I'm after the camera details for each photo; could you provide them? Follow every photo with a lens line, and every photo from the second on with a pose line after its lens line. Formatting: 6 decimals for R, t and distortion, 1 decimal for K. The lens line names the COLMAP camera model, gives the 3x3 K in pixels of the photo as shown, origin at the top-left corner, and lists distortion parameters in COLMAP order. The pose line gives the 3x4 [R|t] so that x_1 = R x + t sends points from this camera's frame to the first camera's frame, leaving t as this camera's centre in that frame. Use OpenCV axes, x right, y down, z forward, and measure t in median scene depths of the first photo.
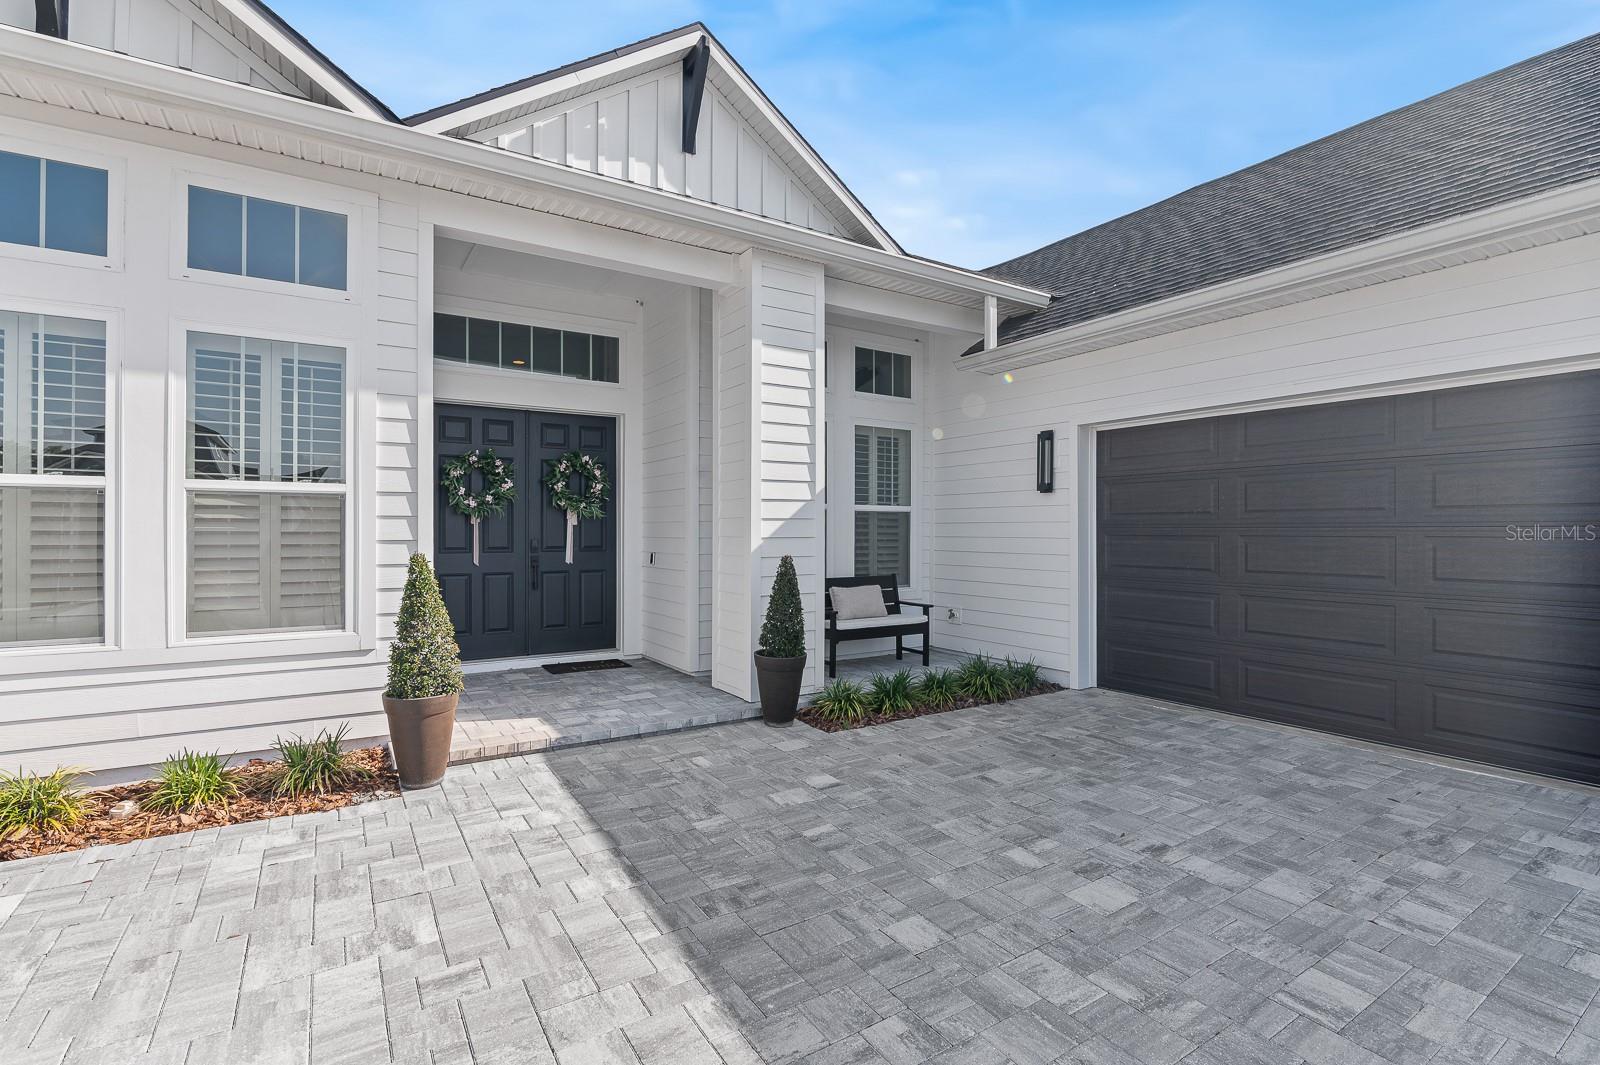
lens RADIAL K [[726.3, 0, 790.8], [0, 726.3, 531.9], [0, 0, 1]] dist [-0.016472, -0.000028]
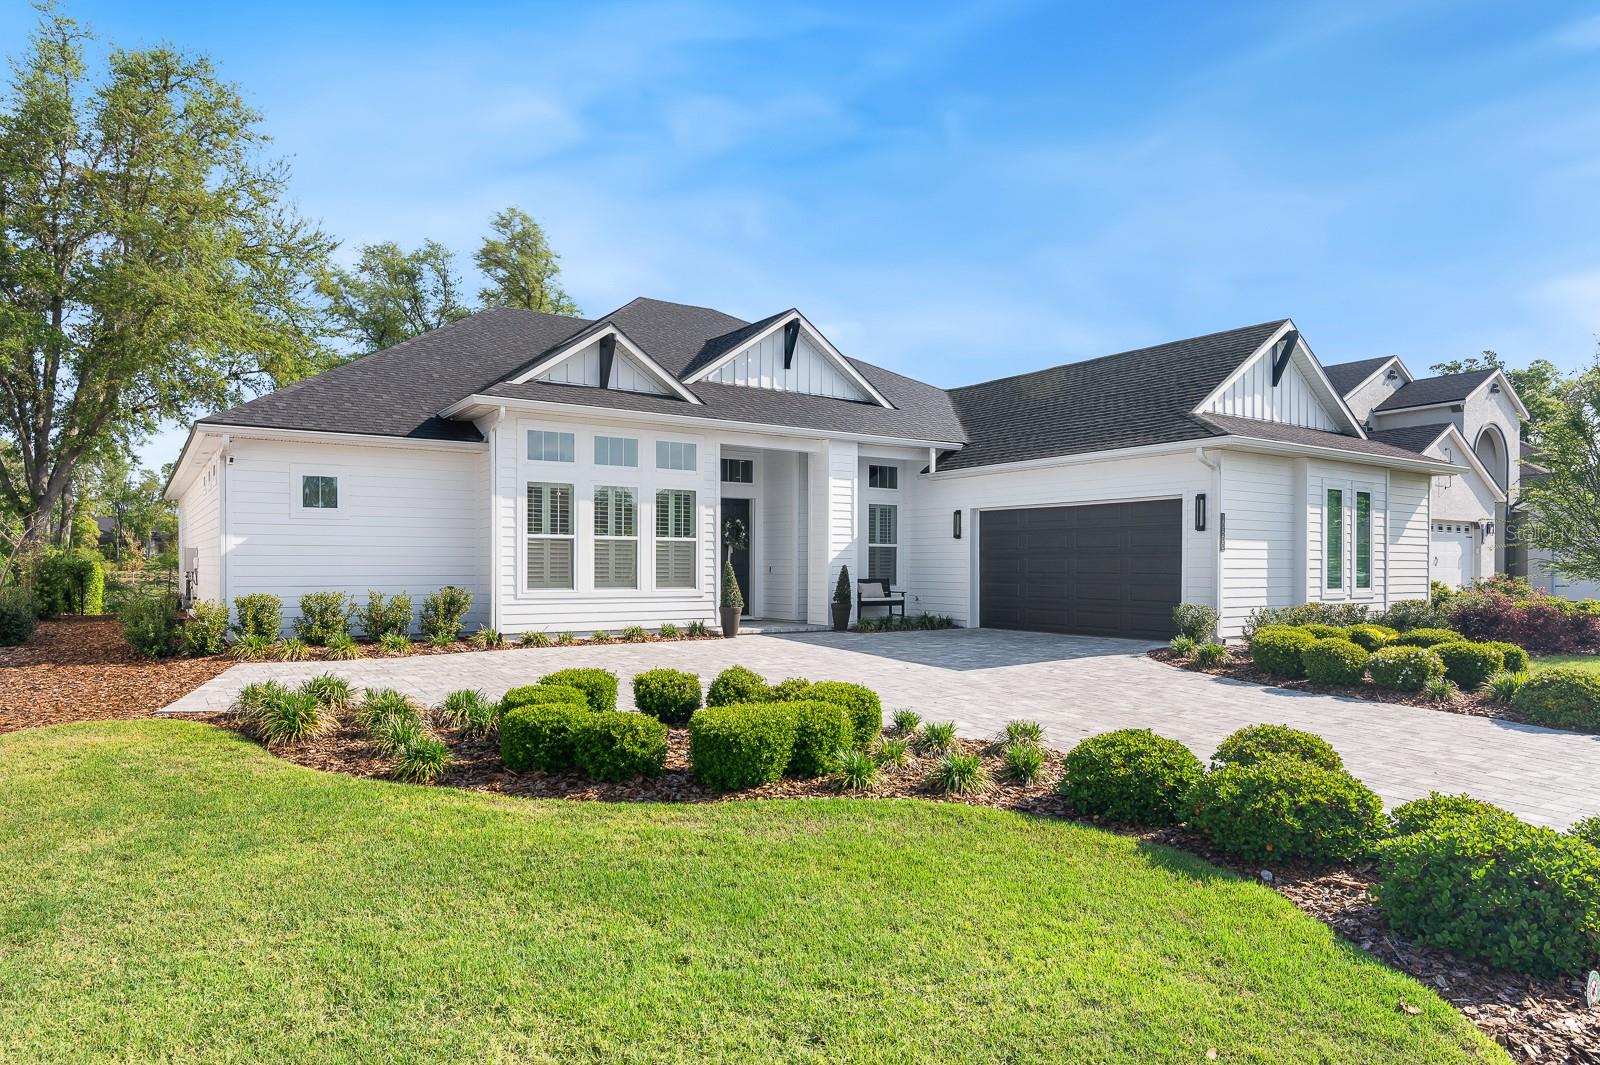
lens RADIAL K [[1003.0, 0, 834.1], [0, 1003.0, 569.7], [0, 0, 1]] dist [-0.000925, 0.001155]
pose [[0.997342, 0.001073, 0.072848, -0.236061], [-0.001150, 0.999999, 0.001003, 0.036174], [-0.072847, -0.001084, 0.997343, -1.979600]]
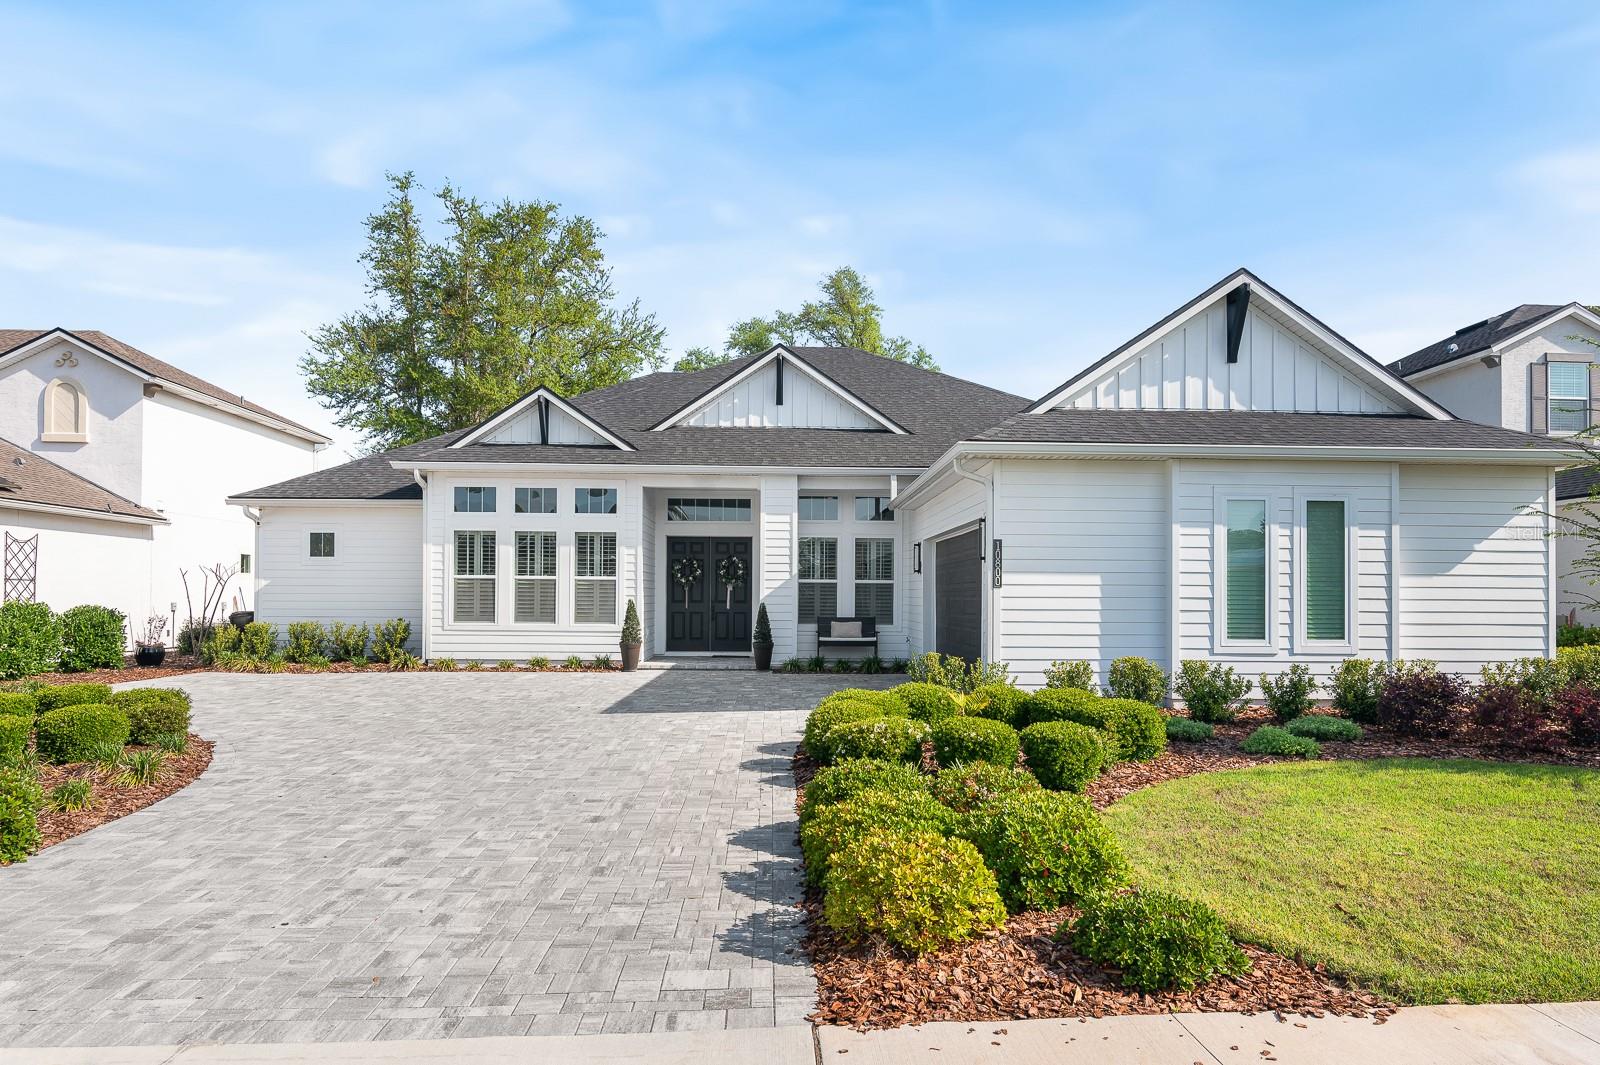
lens RADIAL K [[1003.0, 0, 833.2], [0, 1003.0, 595.1], [0, 0, 1]] dist [-0.000925, 0.001155]
pose [[0.867917, 0.002680, -0.496702, 1.504701], [-0.006989, 0.999952, -0.006817, 0.022761], [0.496660, 0.009388, 0.867894, -1.464695]]
